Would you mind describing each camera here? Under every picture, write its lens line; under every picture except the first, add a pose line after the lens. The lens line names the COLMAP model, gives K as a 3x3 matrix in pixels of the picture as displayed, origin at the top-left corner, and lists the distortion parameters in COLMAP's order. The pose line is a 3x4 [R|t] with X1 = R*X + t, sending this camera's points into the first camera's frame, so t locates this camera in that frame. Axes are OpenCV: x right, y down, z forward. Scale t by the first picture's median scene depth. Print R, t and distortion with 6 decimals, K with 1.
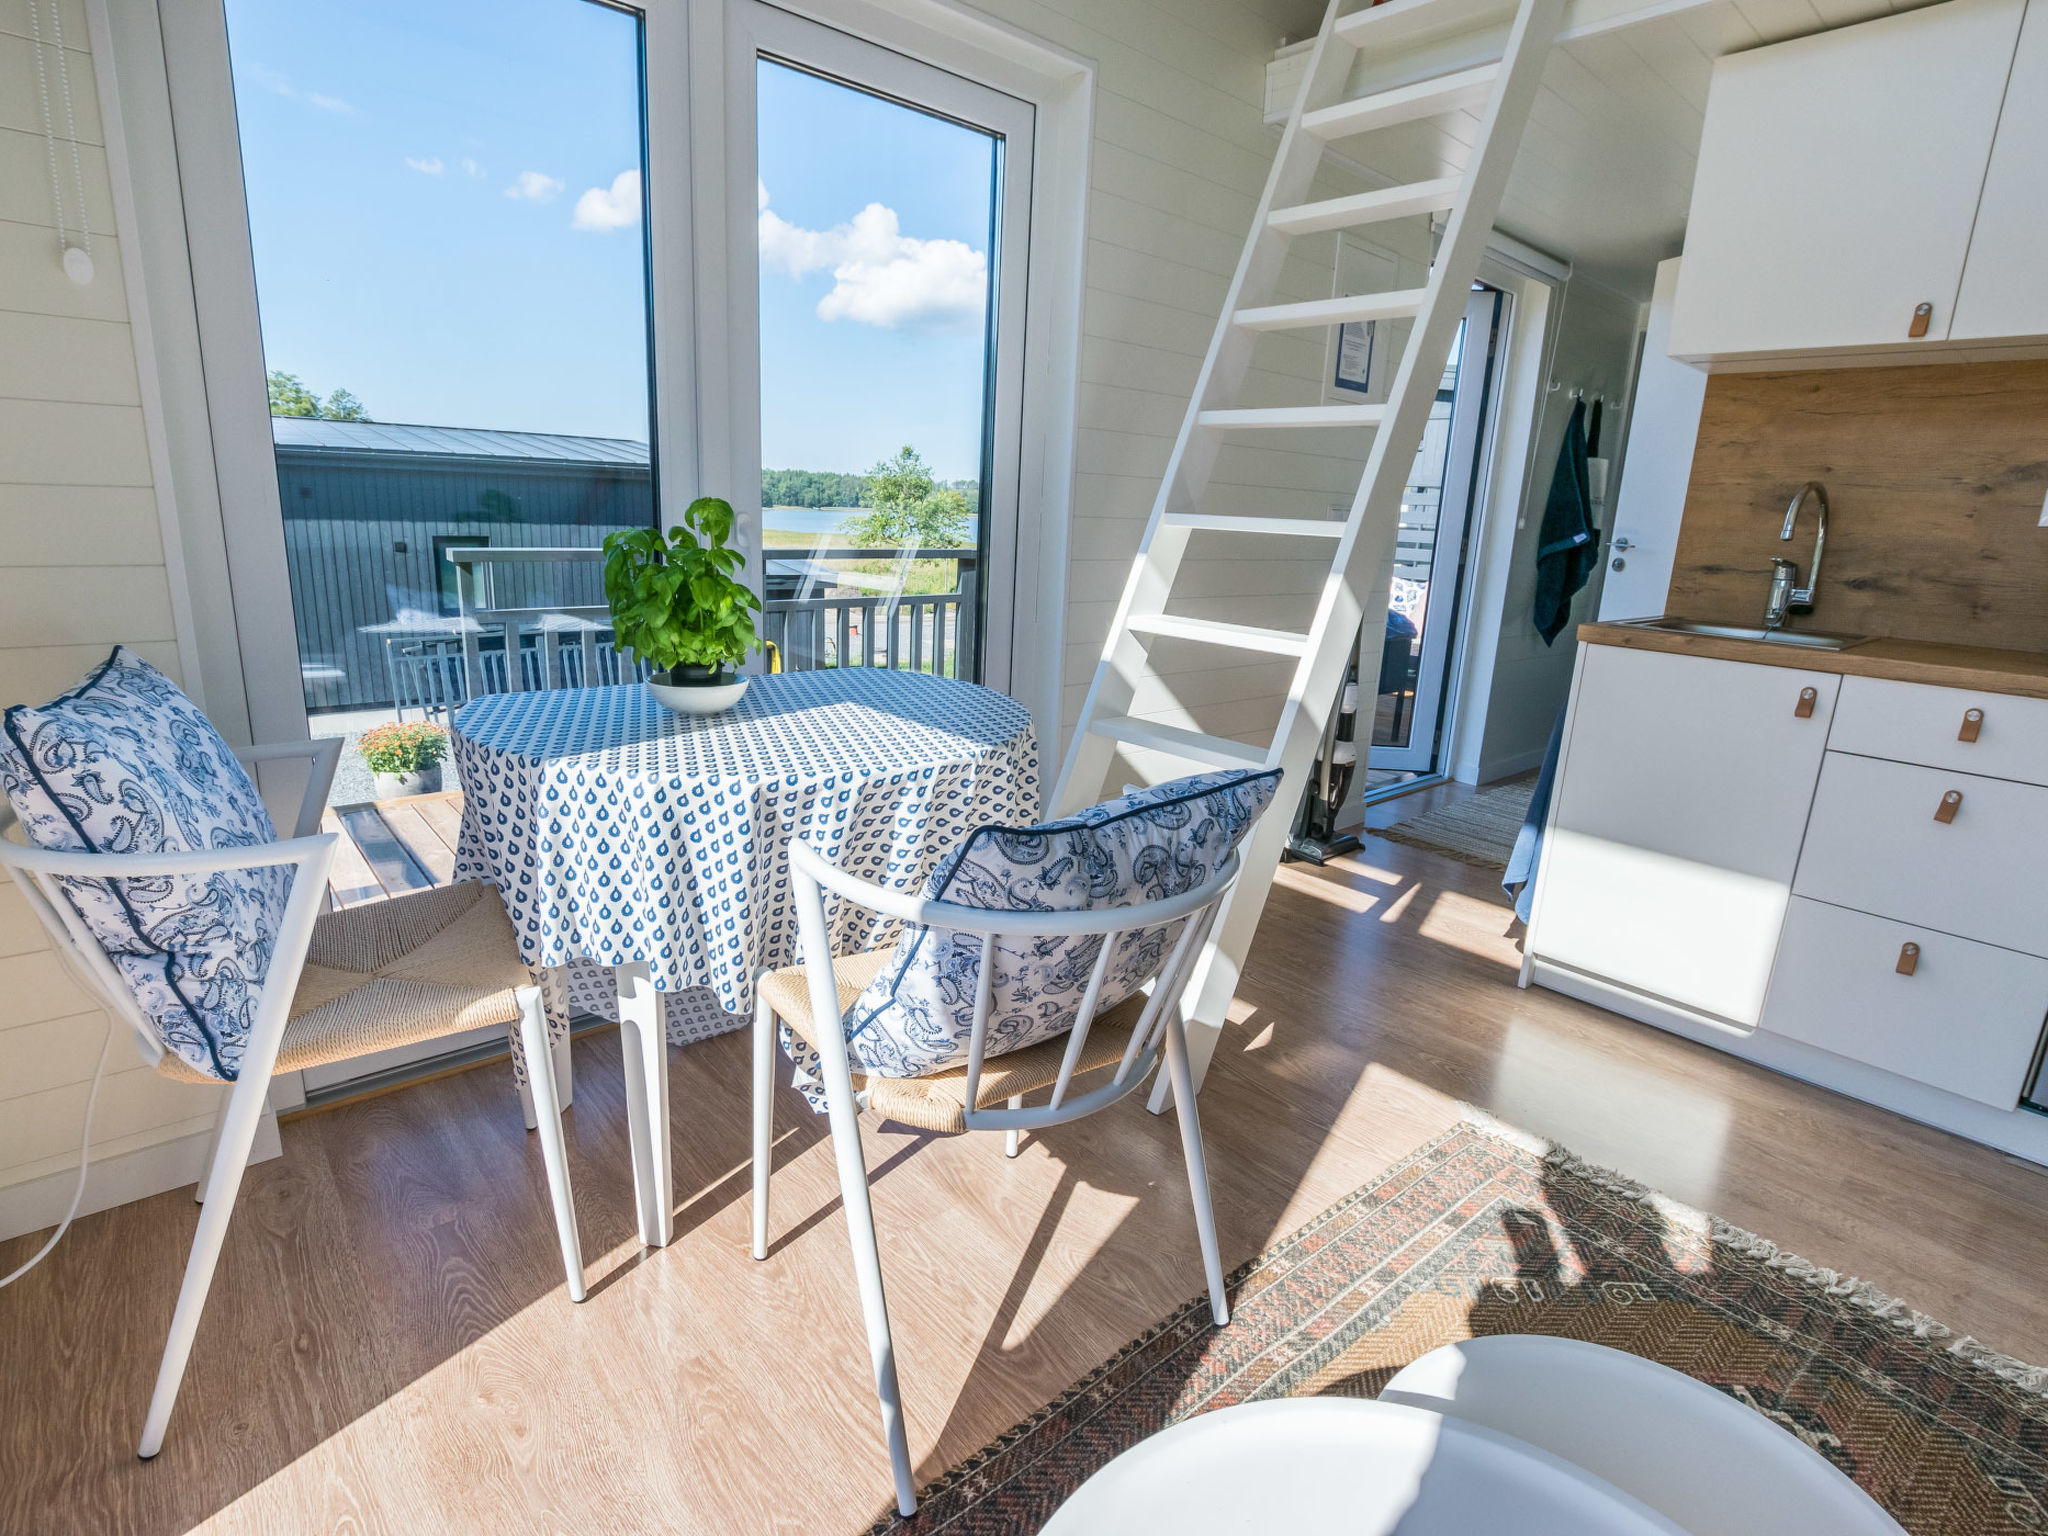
lens RADIAL K [[1011.2, 0, 1019.7], [0, 1011.2, 772.1], [0, 0, 1]] dist [-0.035418, 0.005775]
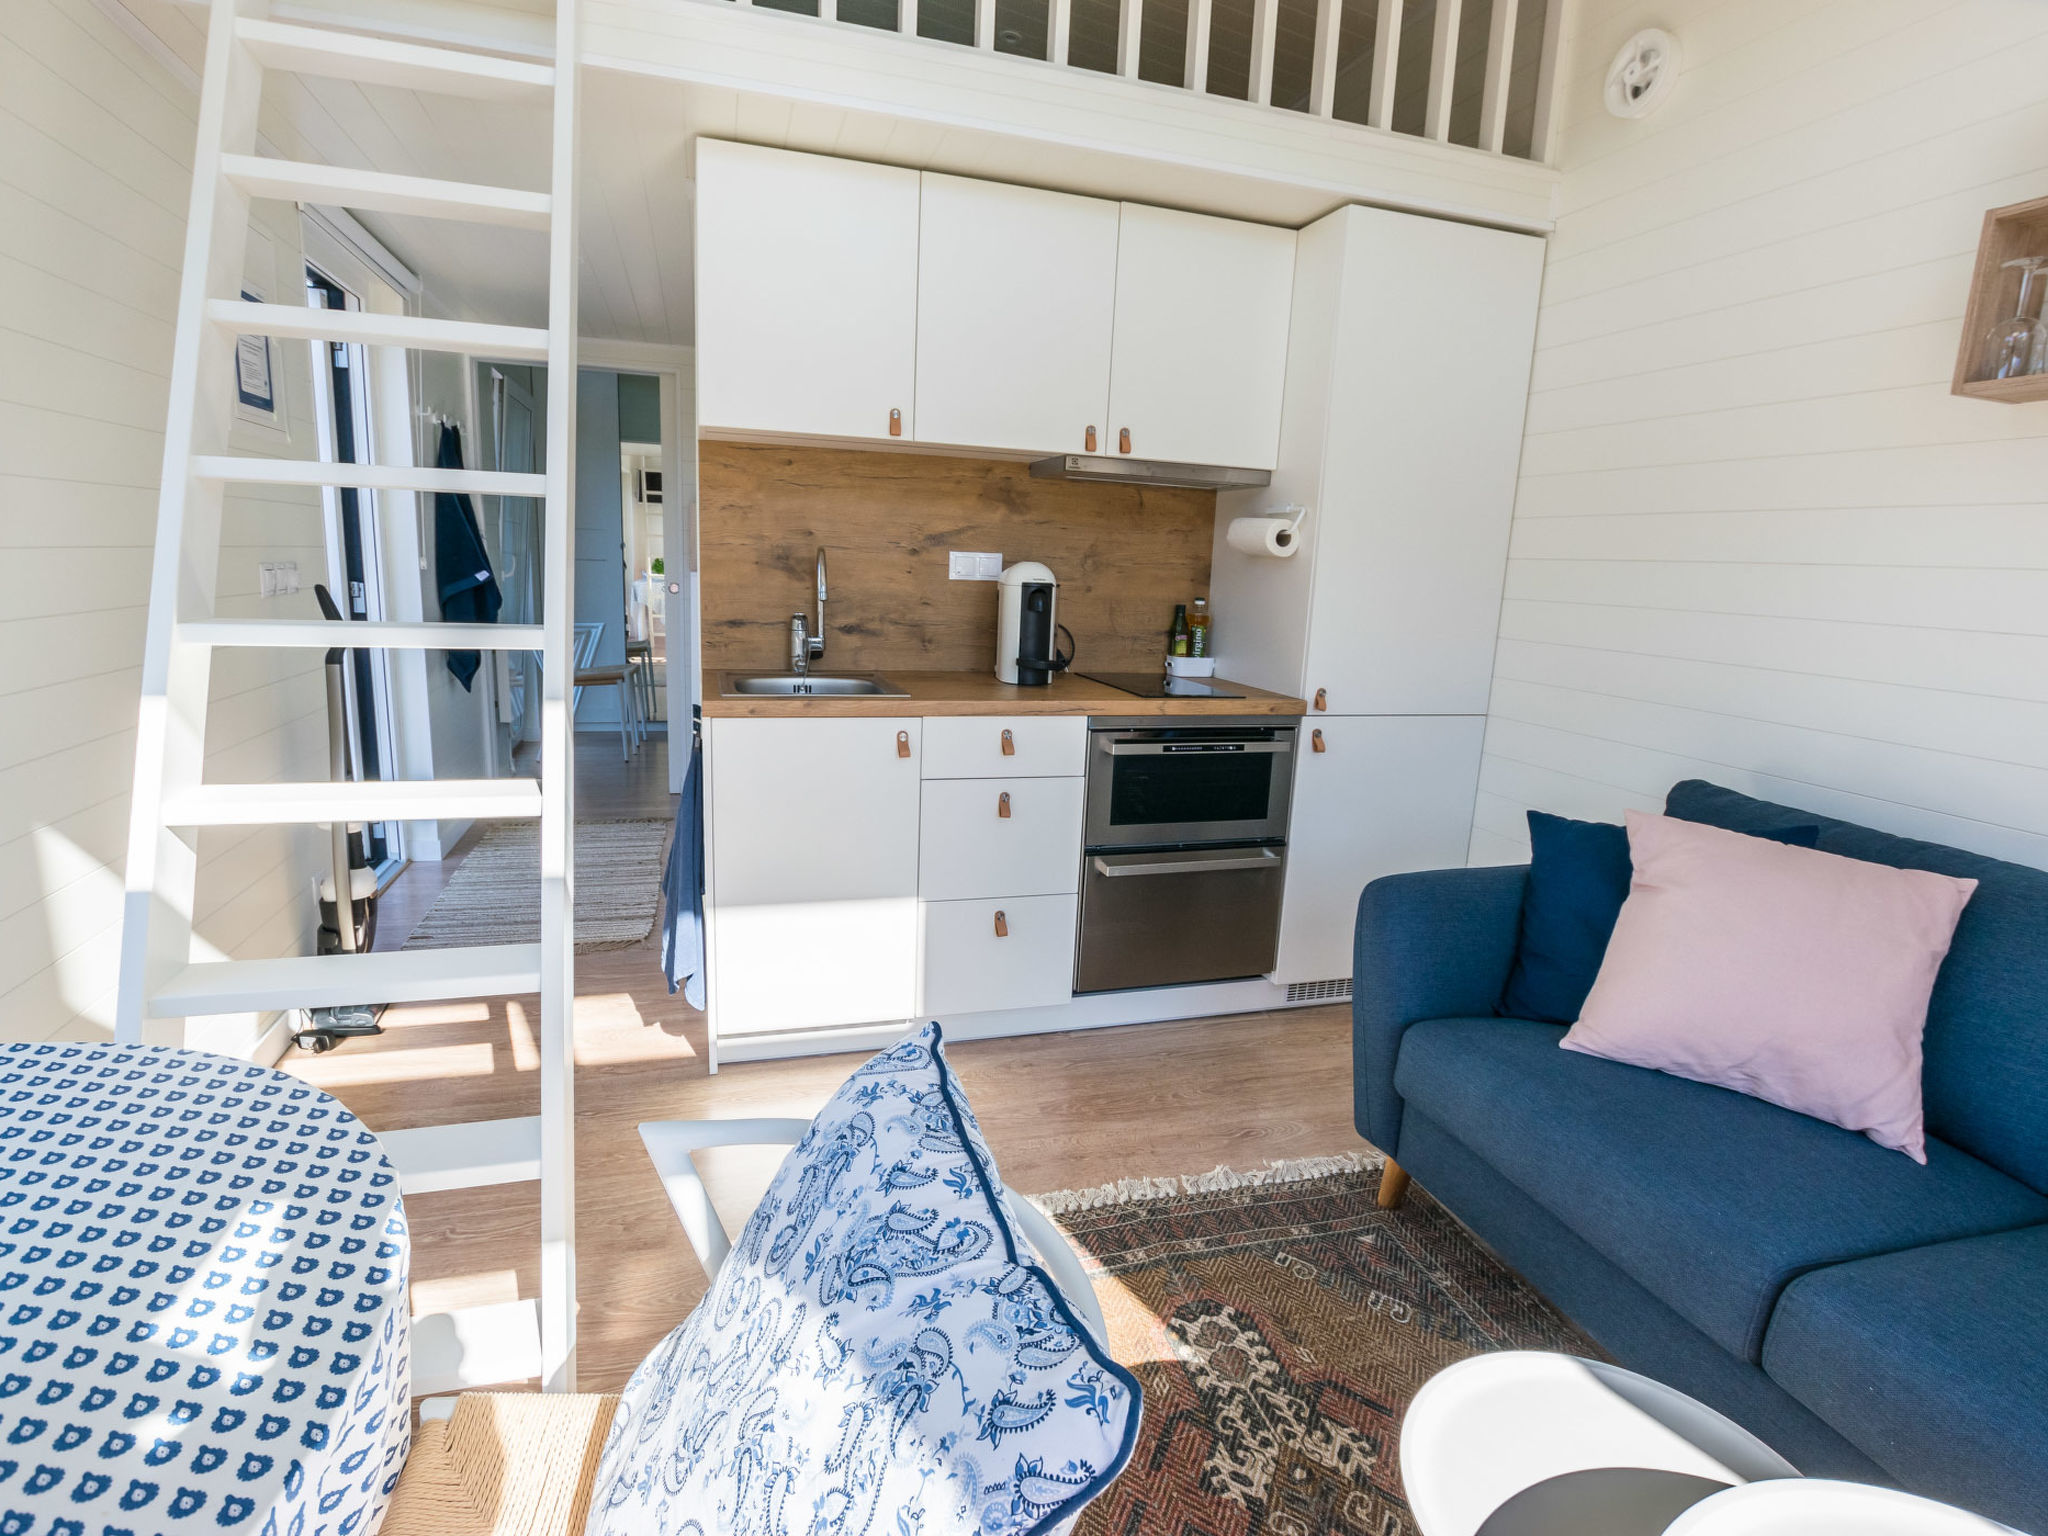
lens RADIAL K [[1011.2, 0, 1019.7], [0, 1011.2, 772.1], [0, 0, 1]] dist [-0.035418, 0.005775]
pose [[0.414496, -0.208364, 0.885876, -0.179702], [0.204246, 0.969902, 0.132563, -0.140807], [-0.886835, 0.125990, 0.444578, 0.292576]]
